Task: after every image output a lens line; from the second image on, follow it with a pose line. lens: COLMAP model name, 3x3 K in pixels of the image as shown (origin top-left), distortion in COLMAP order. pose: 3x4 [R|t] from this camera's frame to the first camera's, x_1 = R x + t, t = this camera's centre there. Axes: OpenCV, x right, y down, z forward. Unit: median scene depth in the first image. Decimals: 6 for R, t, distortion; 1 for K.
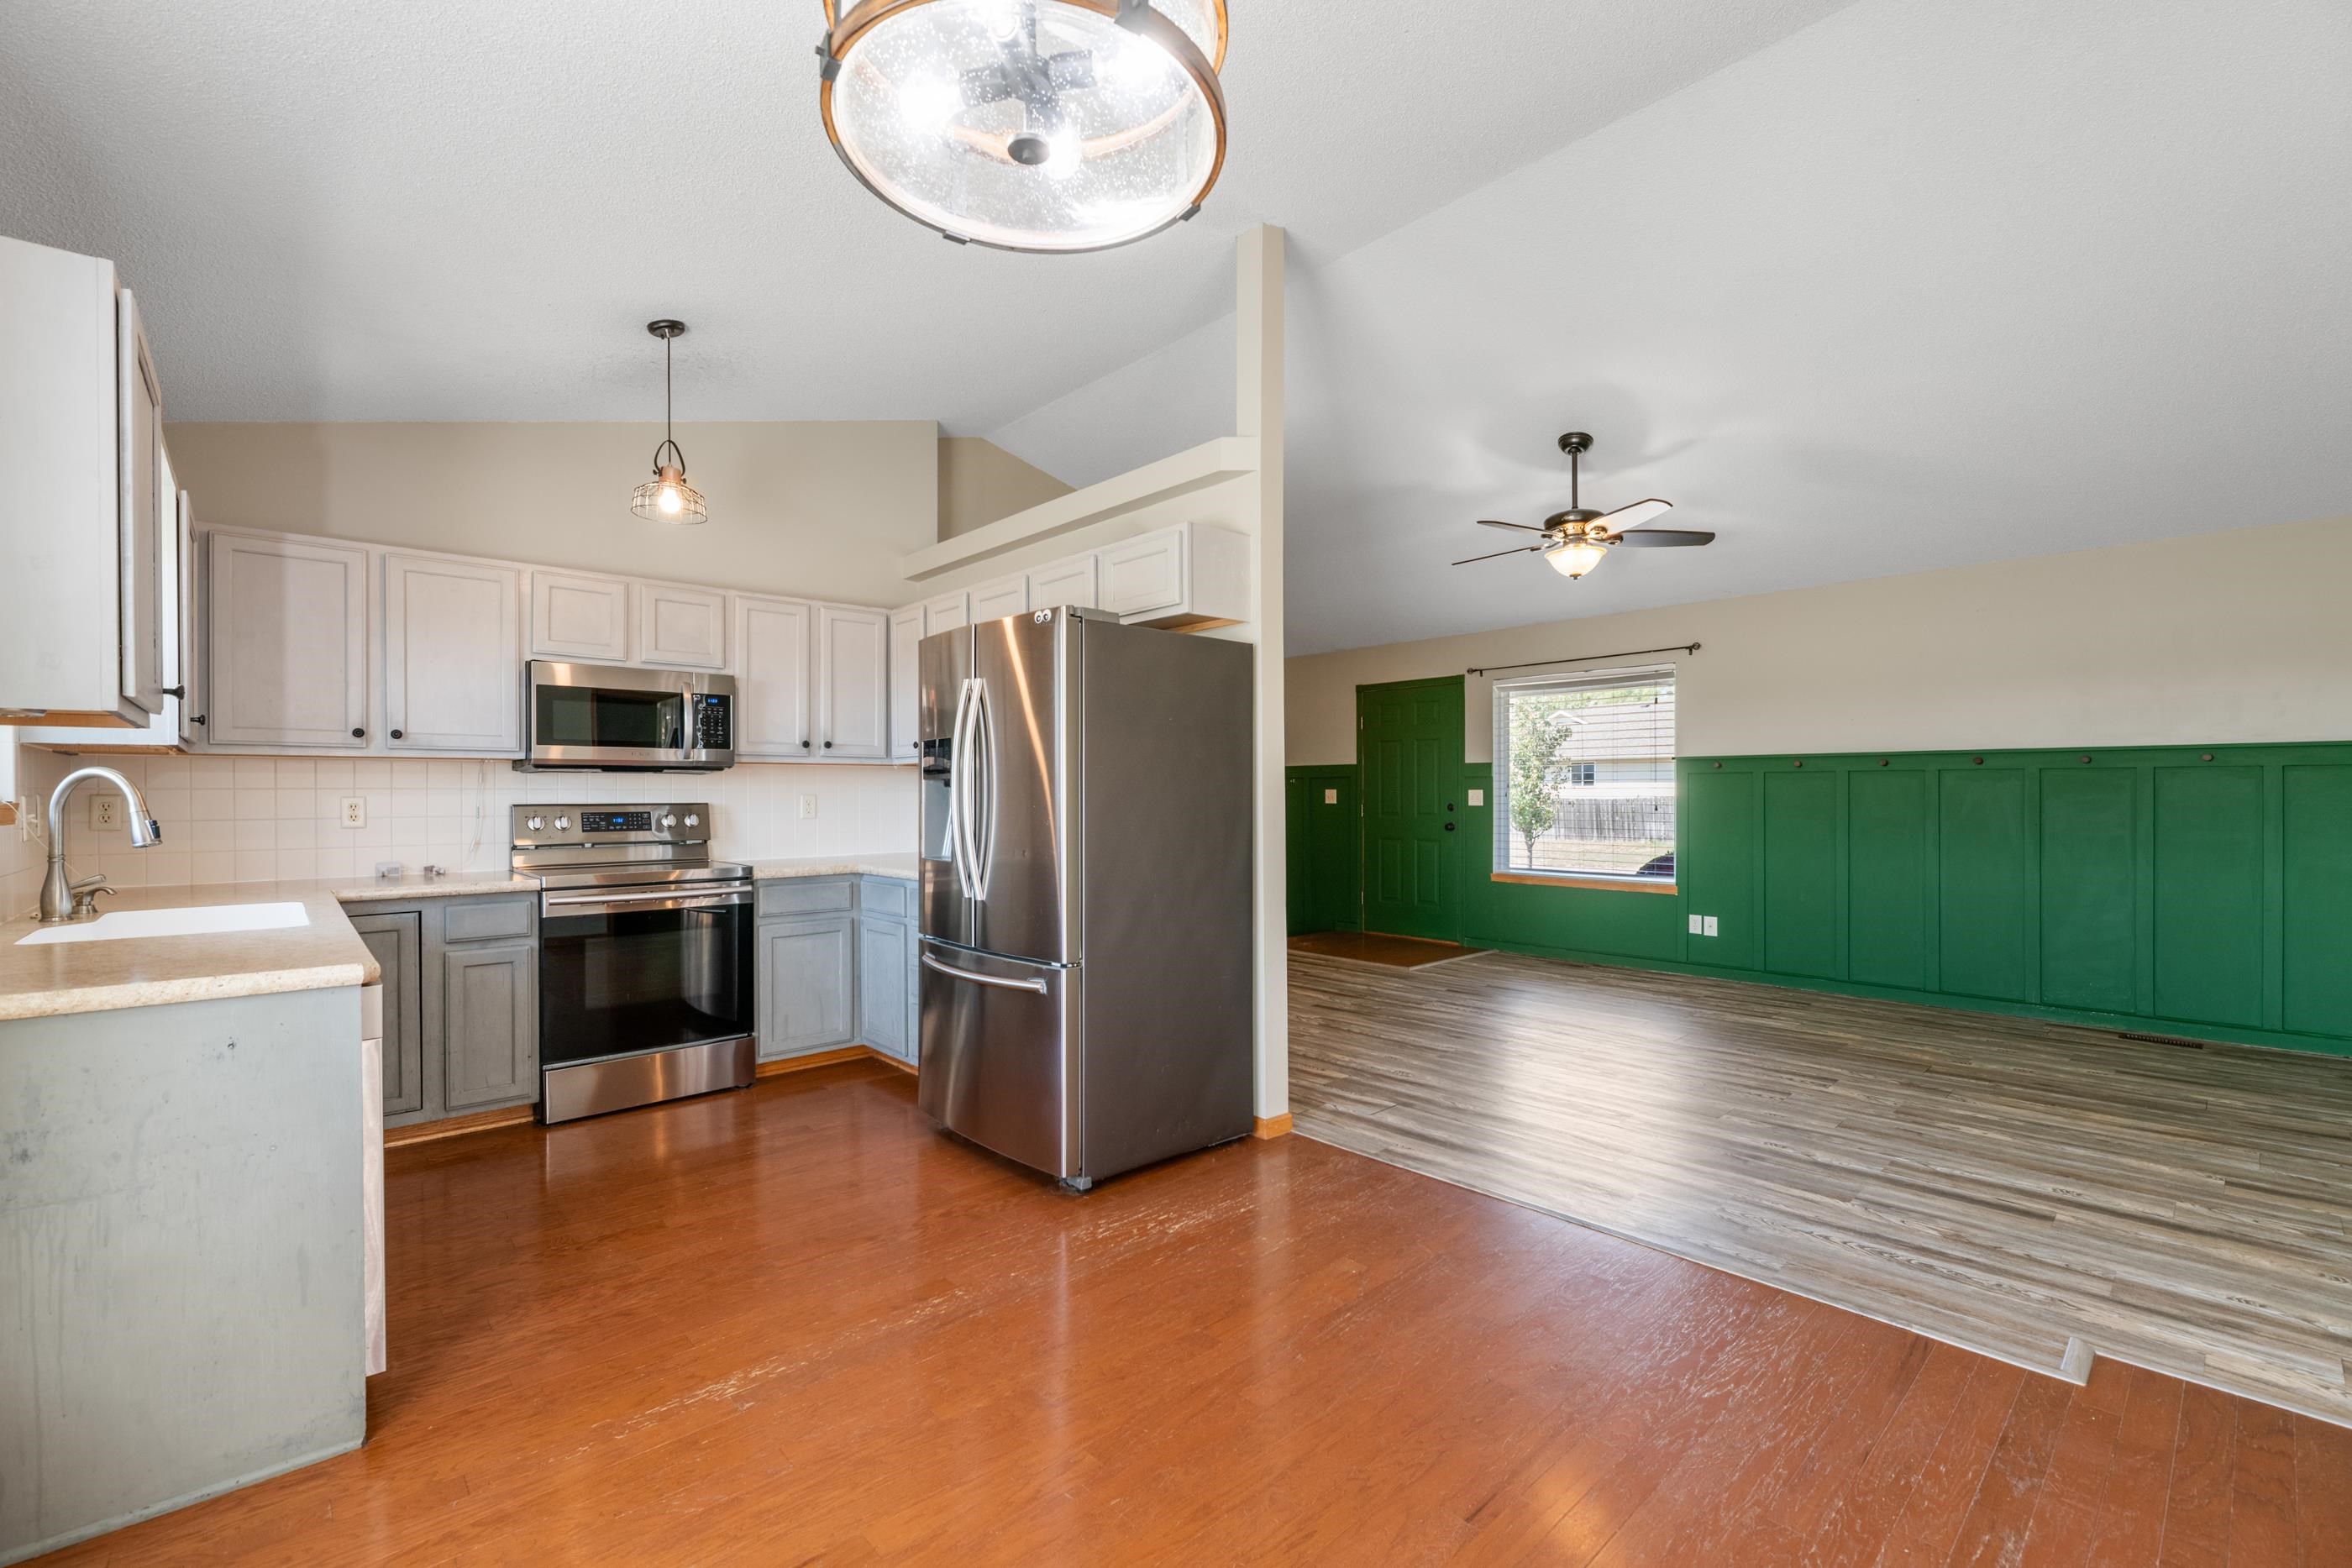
lens RADIAL K [[1000.2, 0, 1173.3], [0, 1000.2, 792.0], [0, 0, 1]] dist [-0.000986, -0.002649]
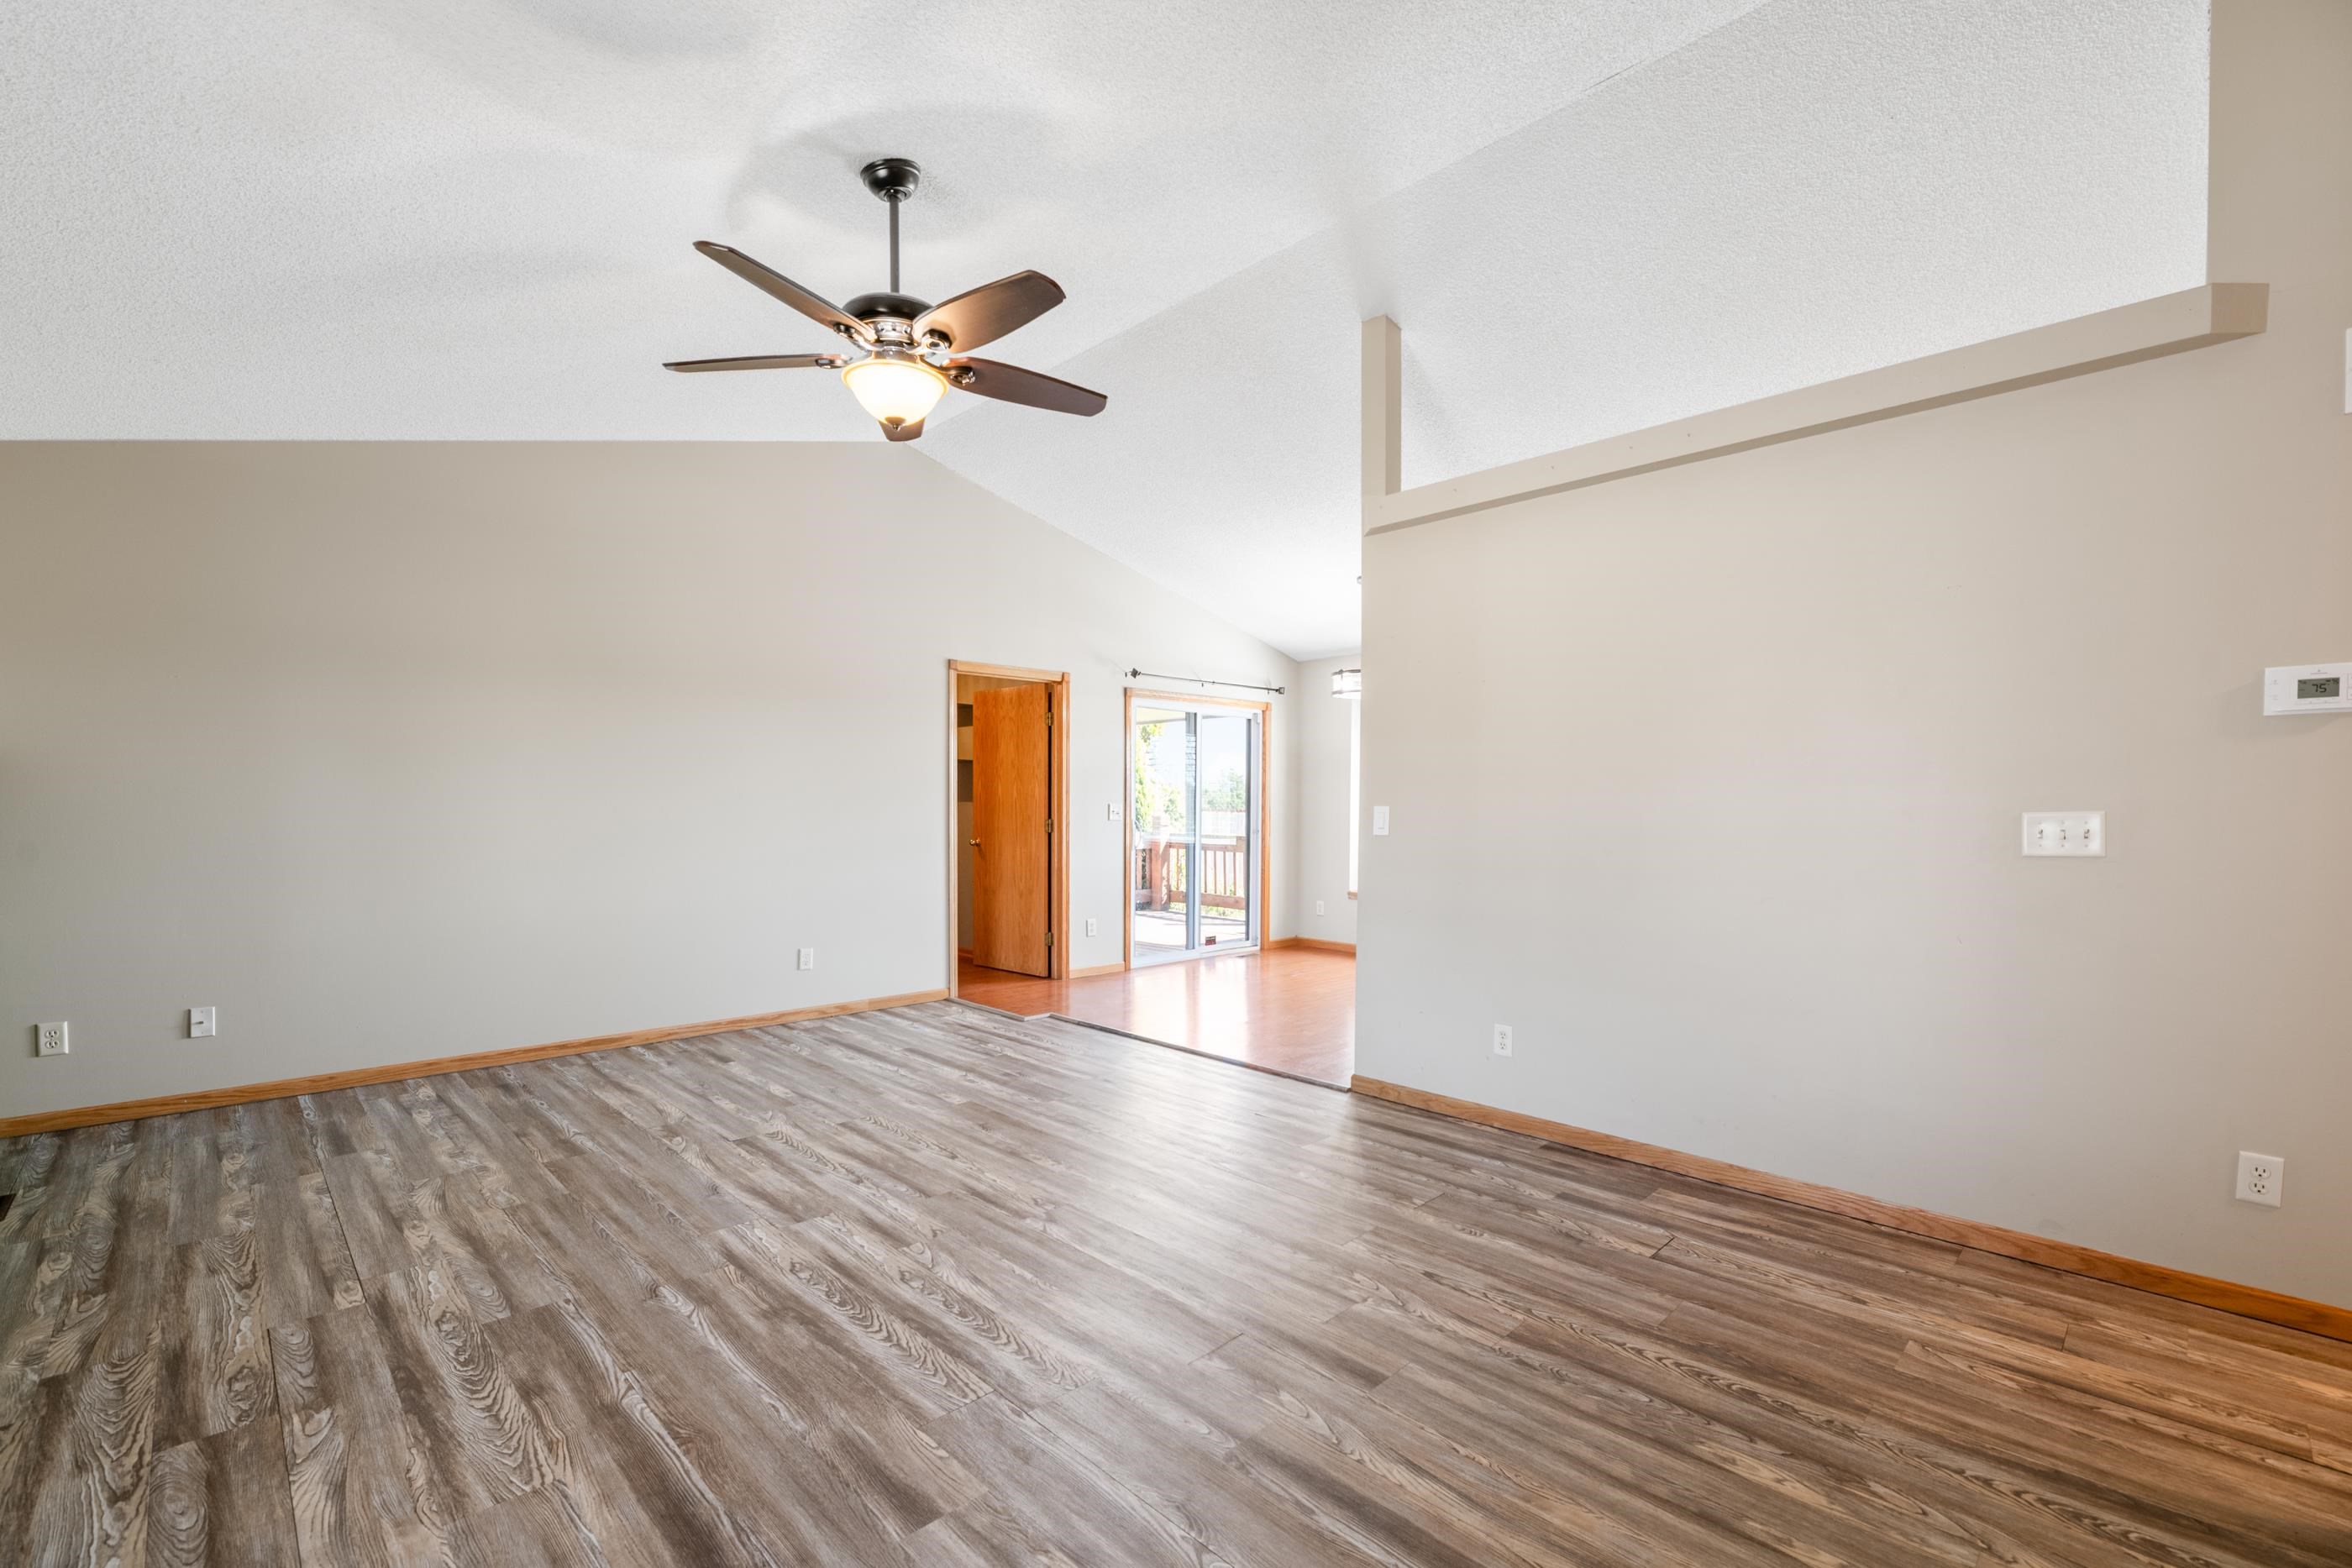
lens RADIAL K [[1000.2, 0, 1173.3], [0, 1000.2, 792.0], [0, 0, 1]] dist [-0.000986, -0.002649]
pose [[-0.999613, -0.000461, -0.027823, 0.337070], [-0.000179, 0.999949, -0.010138, -0.003577], [0.027826, -0.010129, -0.999561, 2.027443]]
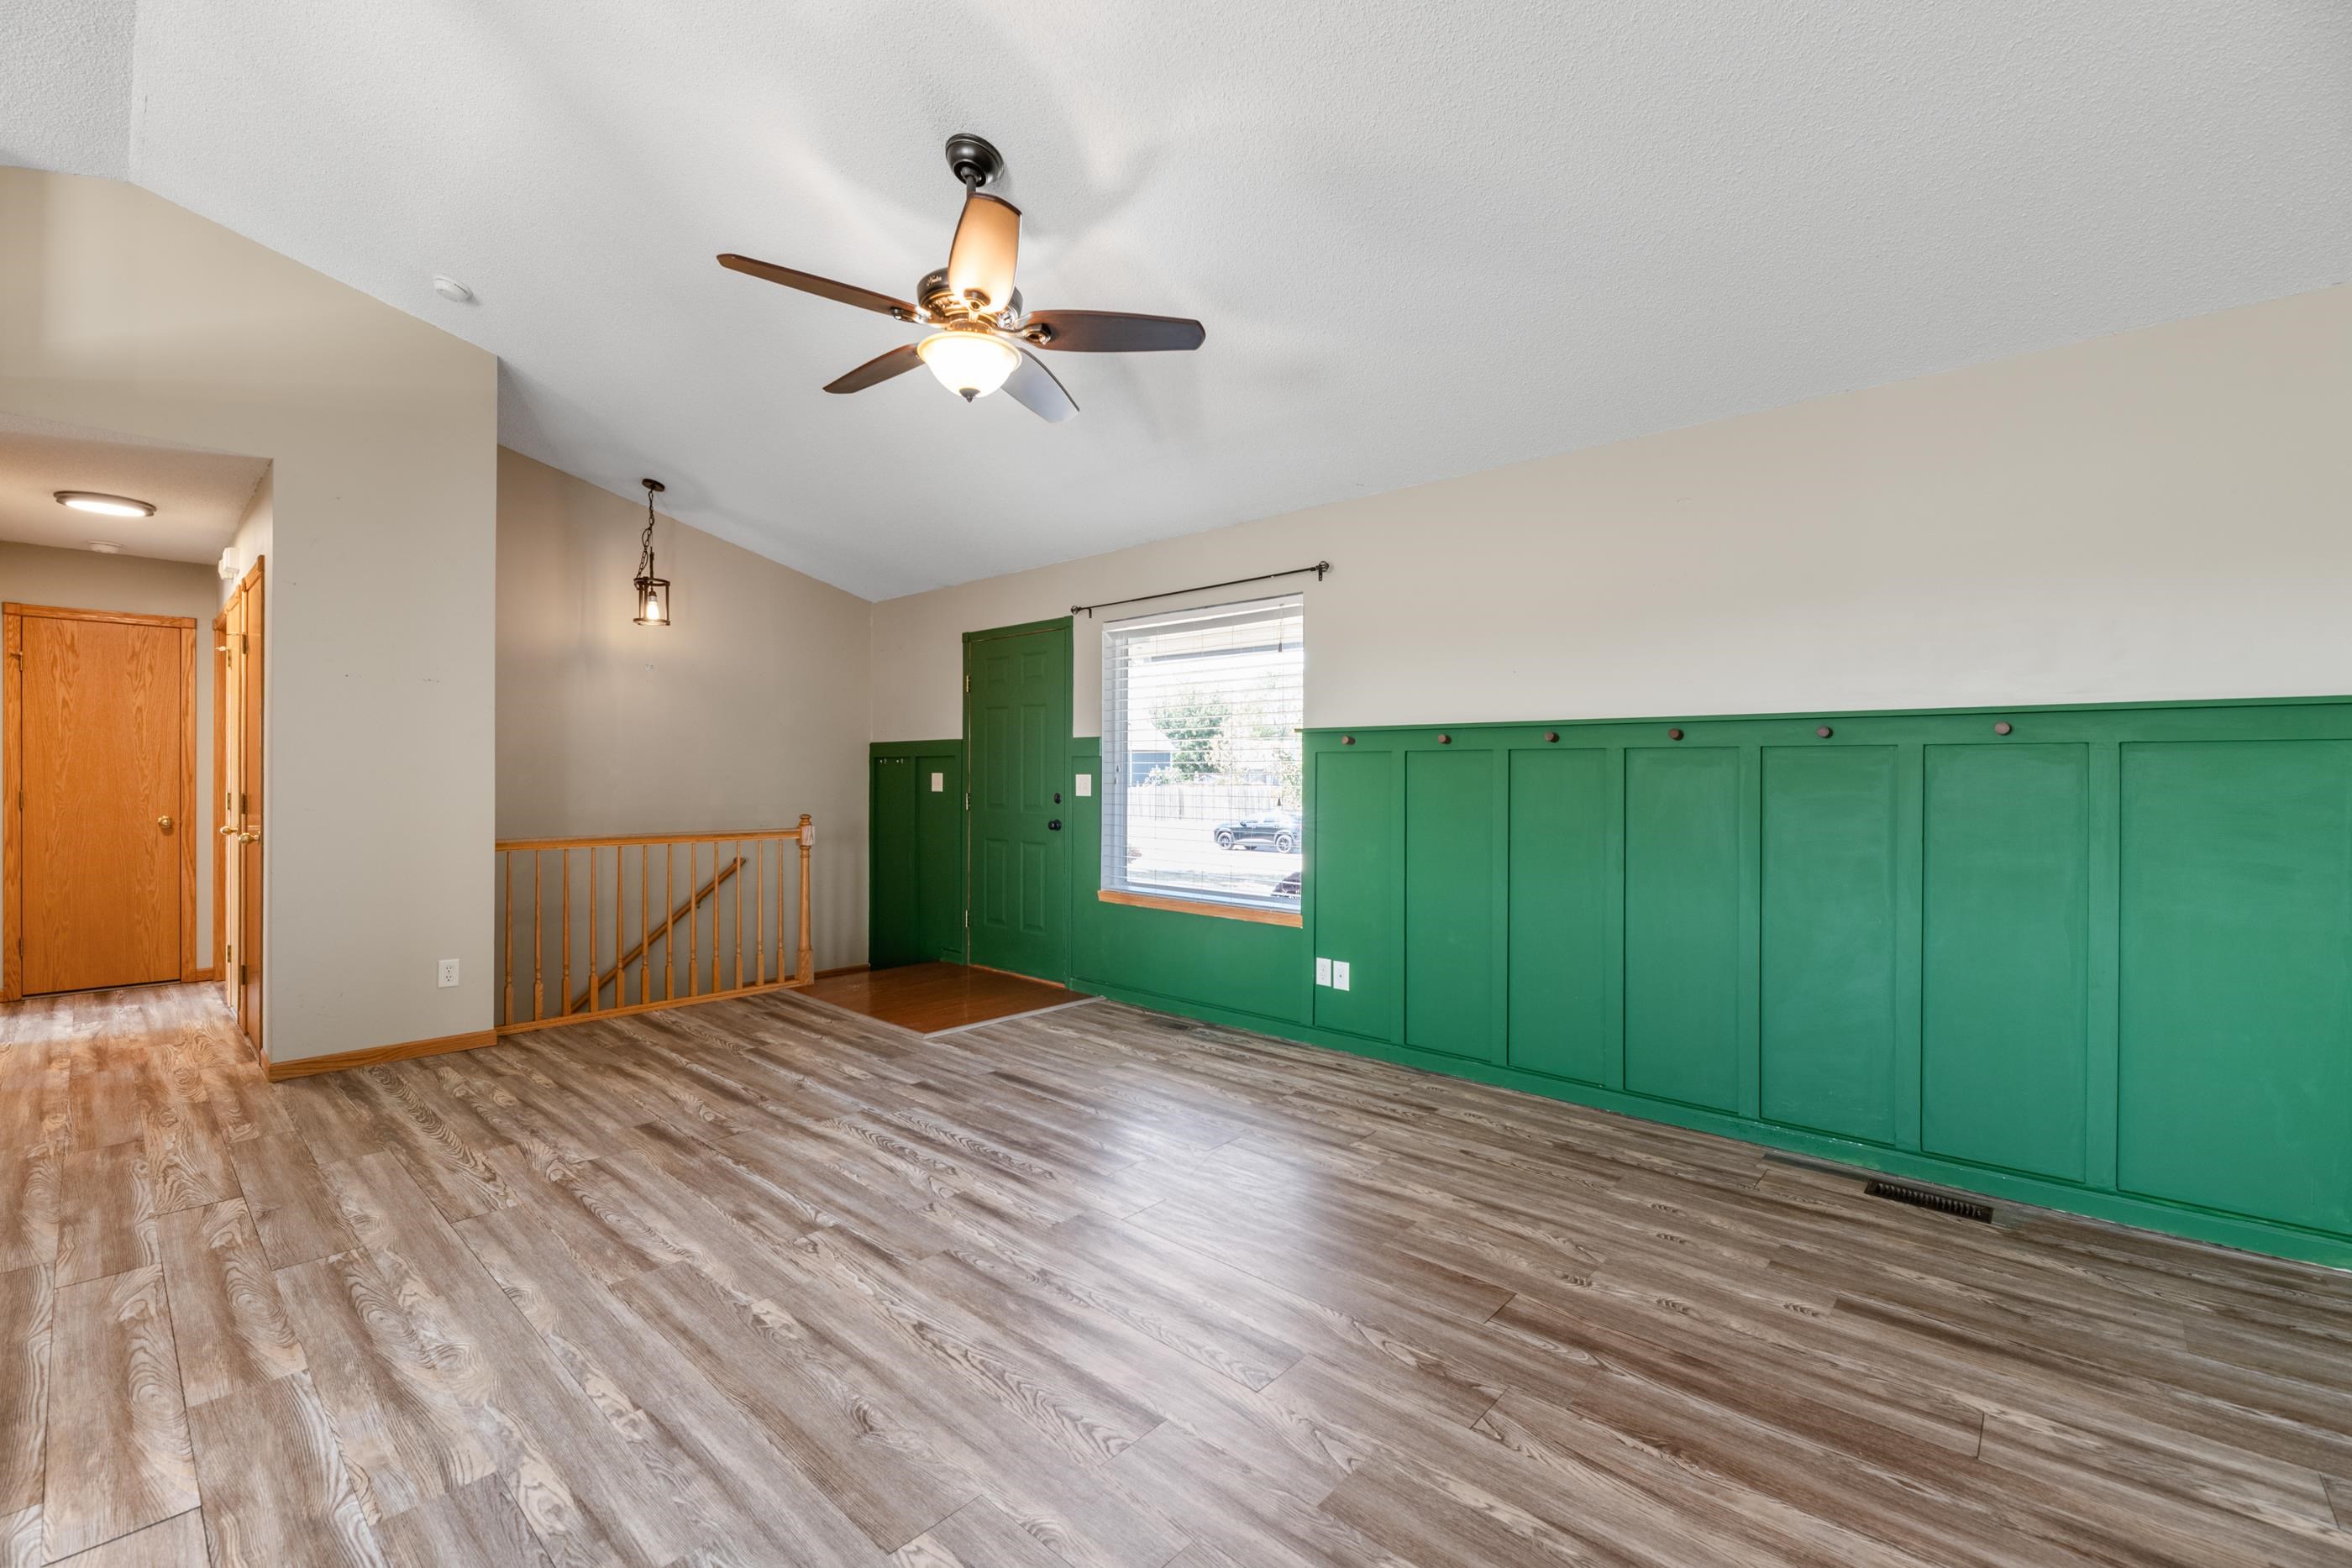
lens RADIAL K [[993.9, 0, 1165.6], [0, 993.9, 777.5], [0, 0, 1]] dist [-0.004923, -0.001520]
pose [[0.996284, 0.009524, 0.085605, 0.596106], [-0.009503, 0.999955, -0.000653, -0.000131], [-0.085607, -0.000163, 0.996329, 0.553111]]
